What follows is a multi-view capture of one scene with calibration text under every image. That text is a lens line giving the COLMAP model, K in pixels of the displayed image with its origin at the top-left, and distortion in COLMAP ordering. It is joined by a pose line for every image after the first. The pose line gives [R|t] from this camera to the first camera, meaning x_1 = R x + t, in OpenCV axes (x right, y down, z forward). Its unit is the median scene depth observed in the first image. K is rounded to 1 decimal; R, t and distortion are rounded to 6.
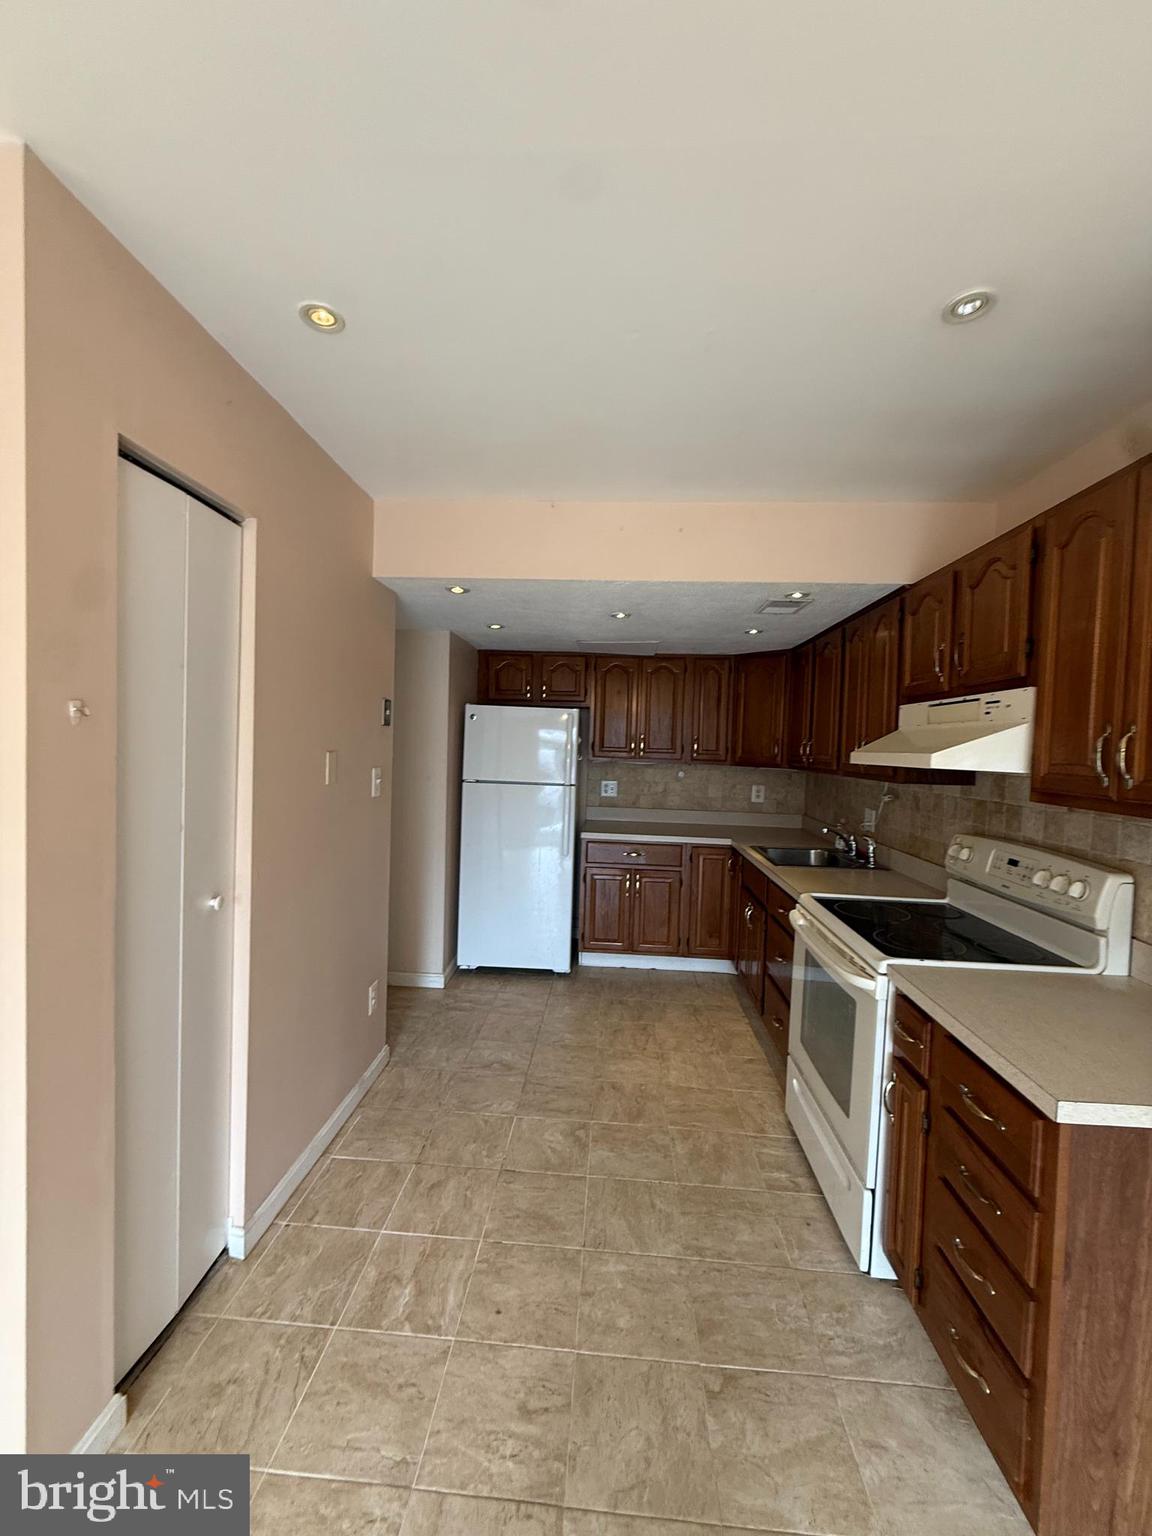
lens RADIAL K [[611.1, 0, 575.1], [0, 611.1, 764.6], [0, 0, 1]] dist [-0.000229, -0.000206]
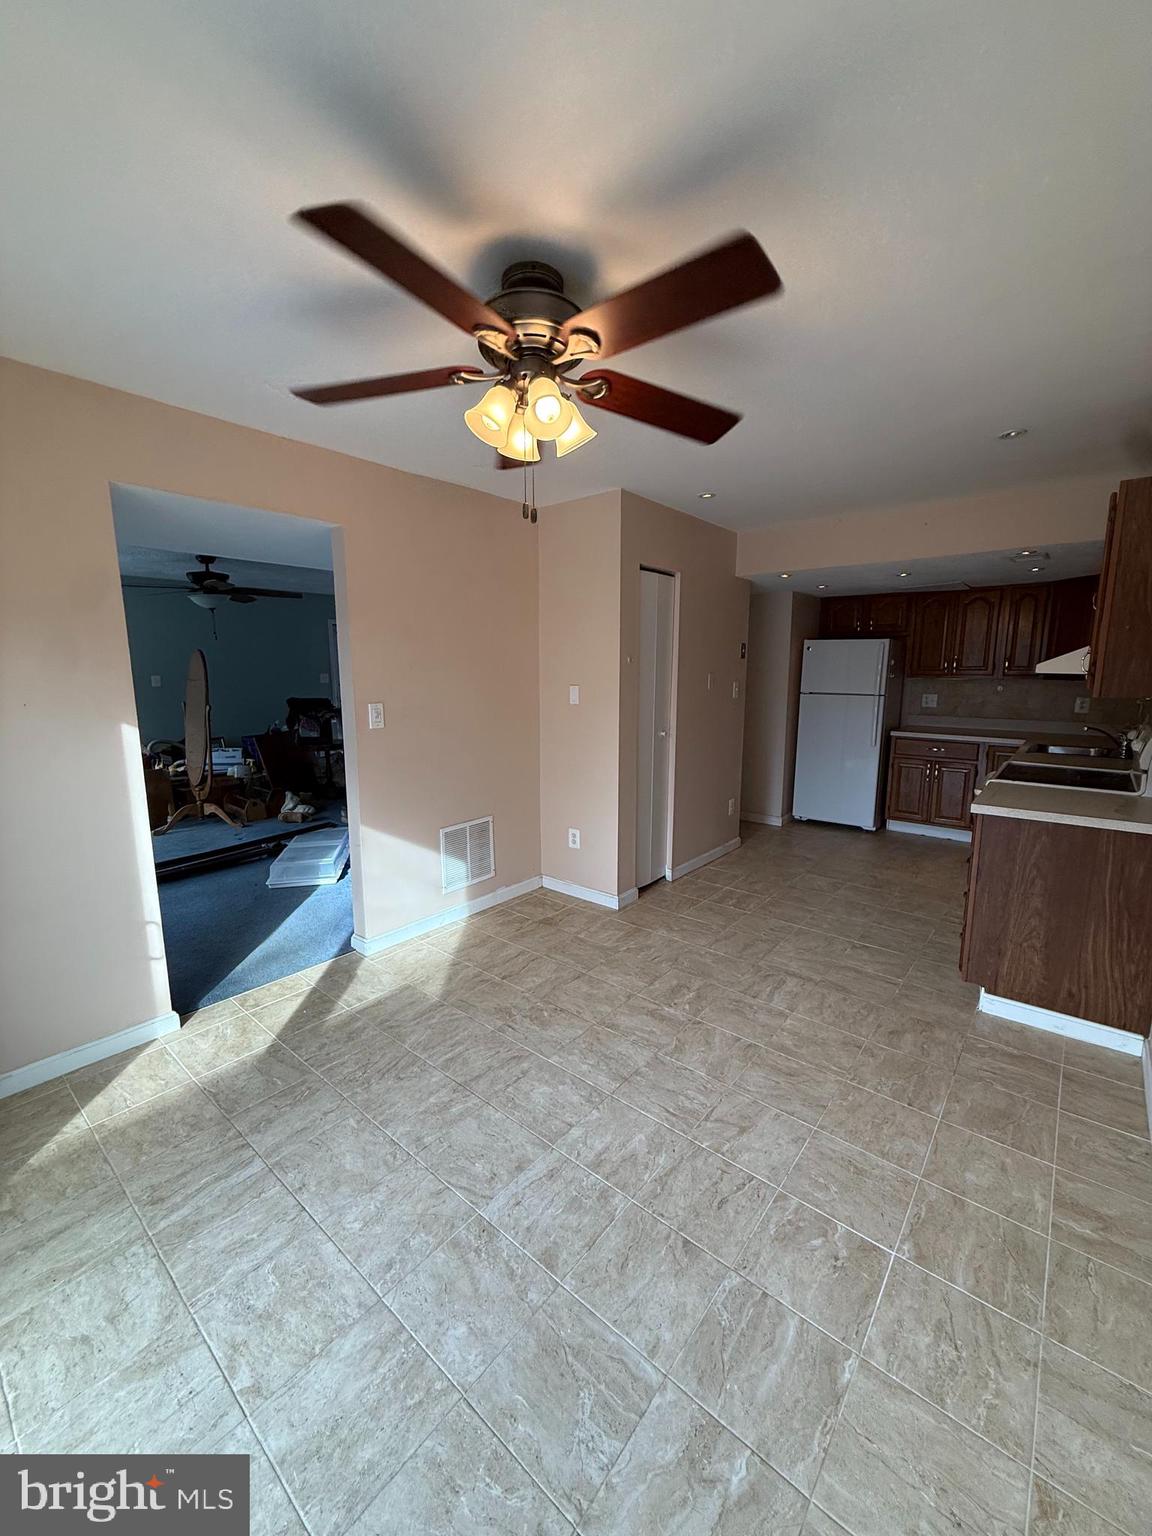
lens RADIAL K [[611.1, 0, 575.1], [0, 611.1, 764.6], [0, 0, 1]] dist [-0.000229, -0.000206]
pose [[0.808992, 0.062842, -0.584451, 0.344174], [0.006452, 0.993260, 0.115731, 0.034035], [0.587784, -0.097396, 0.803134, -0.721917]]
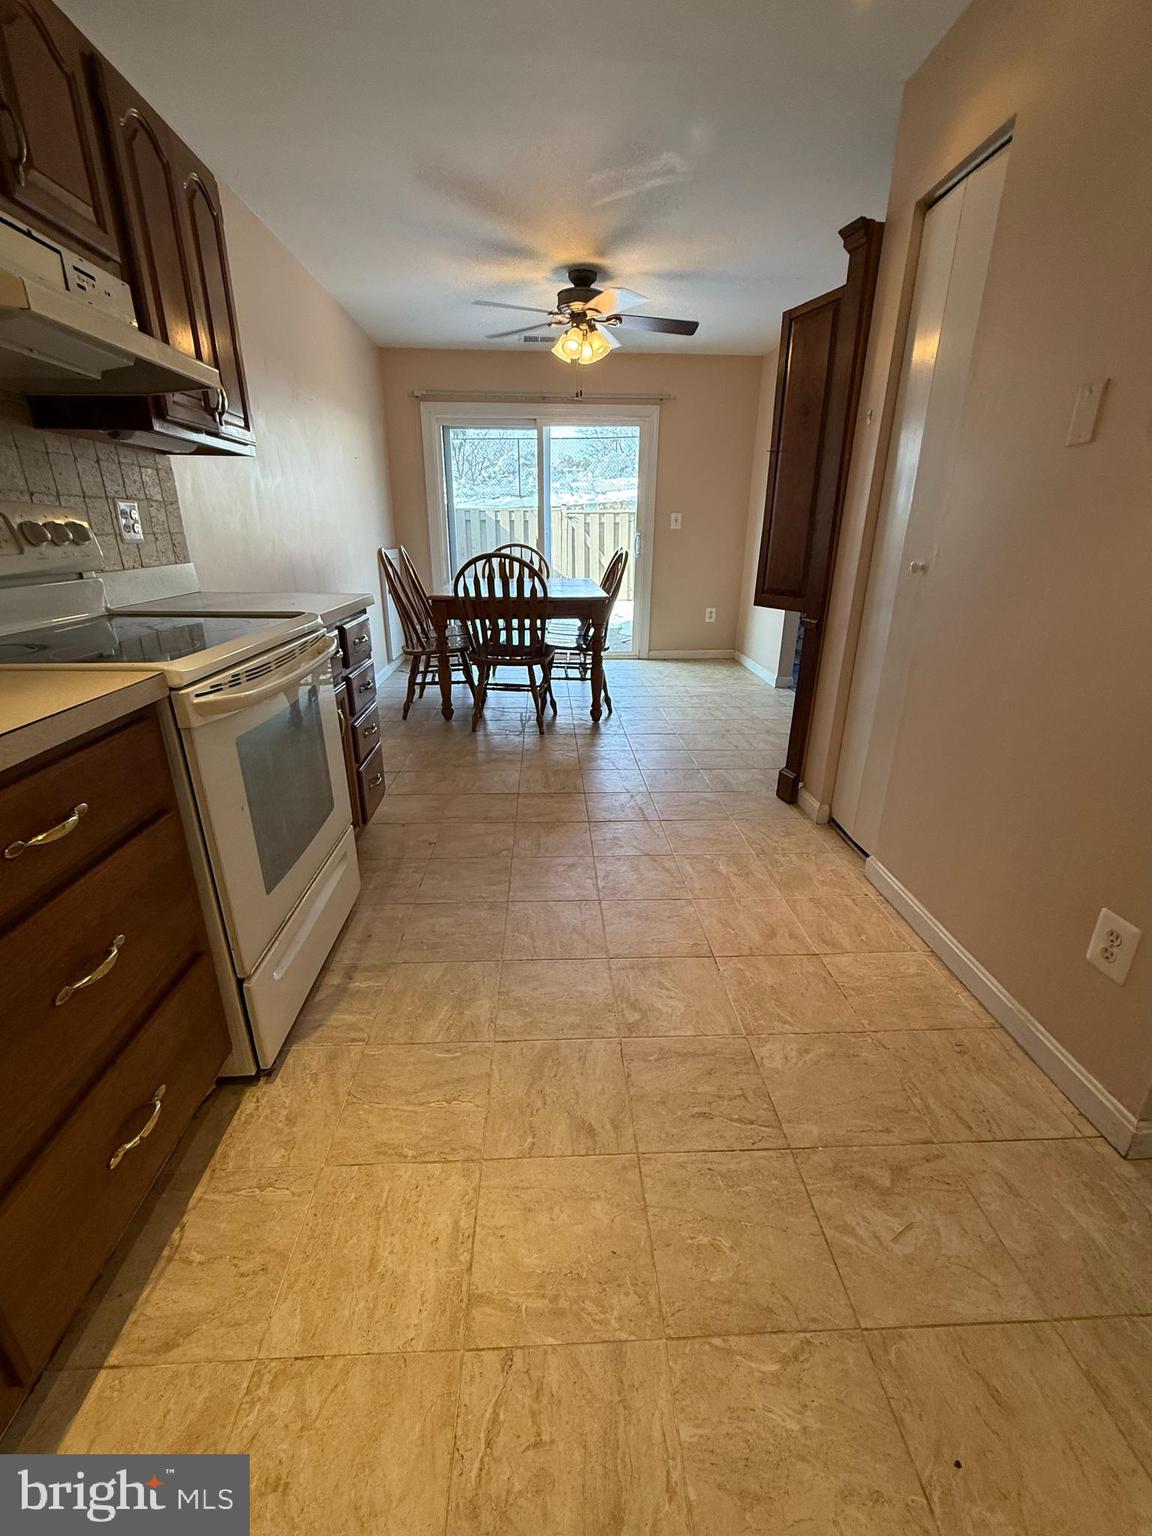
lens RADIAL K [[641.4, 0, 576.0], [0, 641.4, 768.0], [0, 0, 1]] dist [-0.002611, -0.000411]
pose [[-0.992630, 0.003074, -0.121144, 0.127172], [-0.043054, 0.925512, 0.376264, 0.084683], [0.113277, 0.378707, -0.918559, 1.280085]]
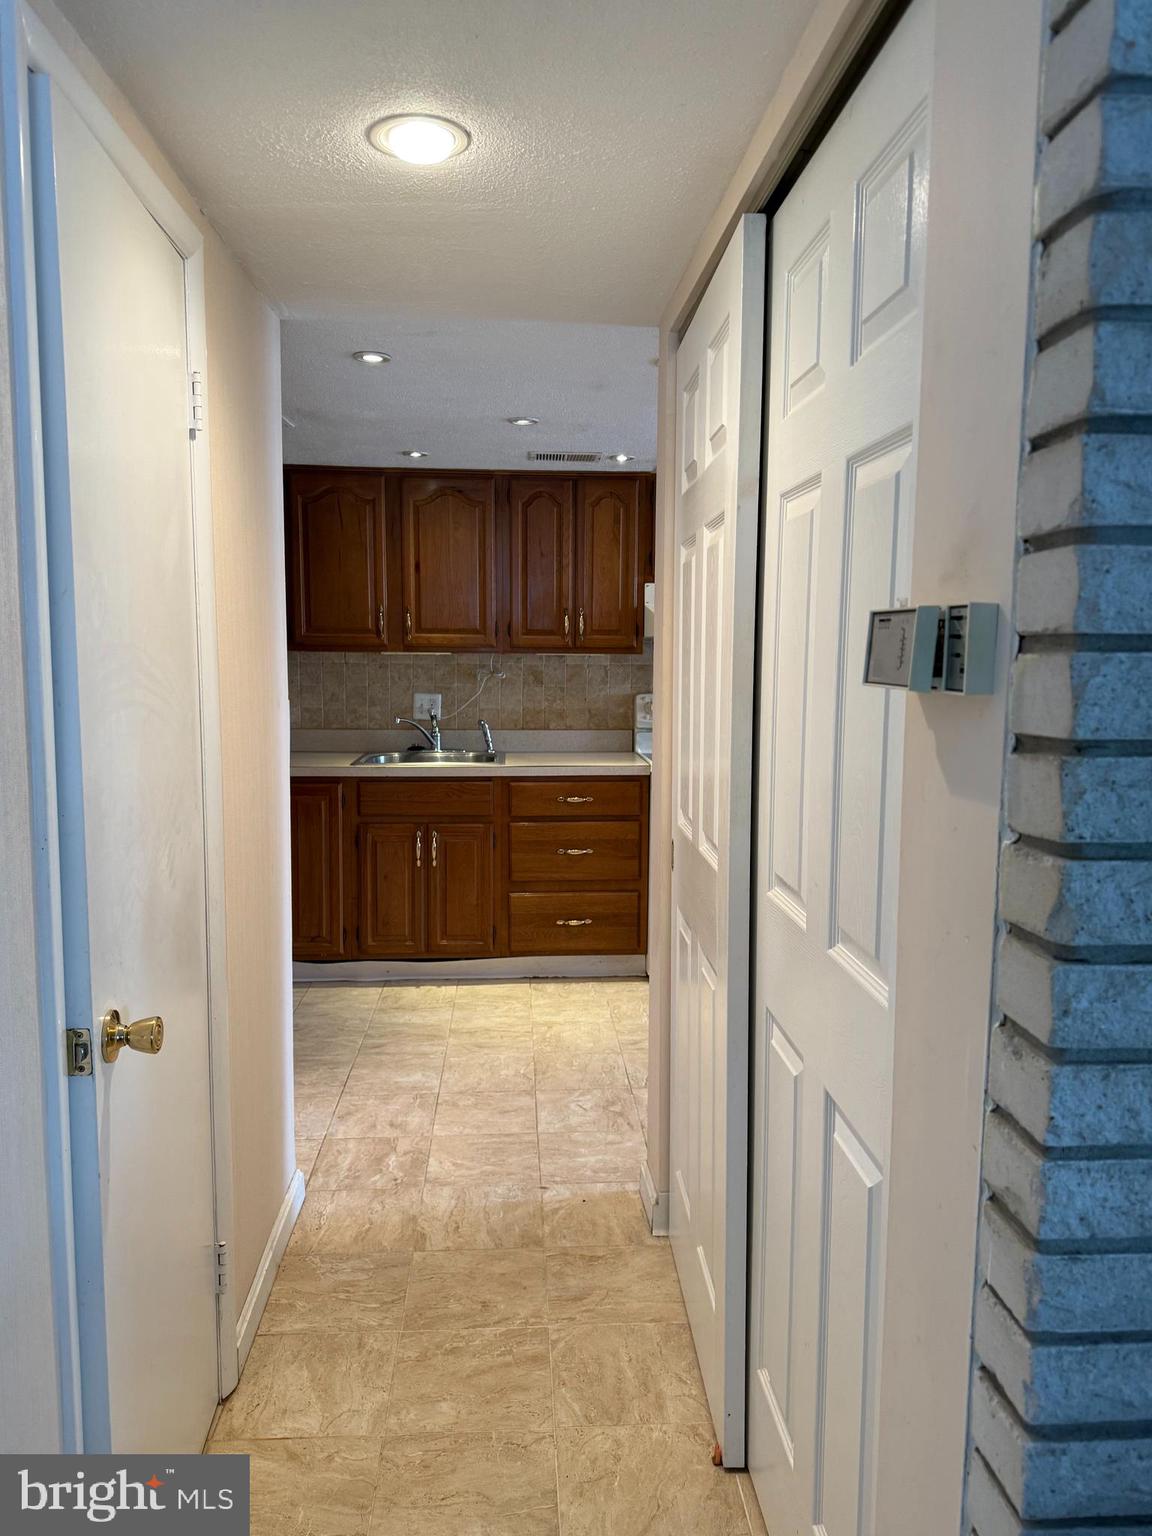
lens RADIAL K [[1097.1, 0, 576.0], [0, 1097.1, 768.0], [0, 0, 1]] dist [0.009087, 0.001895]
pose [[-0.126572, -0.140632, 0.981938, -1.260288], [0.025559, 0.989108, 0.144954, -0.050201], [-0.991628, 0.043444, -0.121599, 1.182228]]
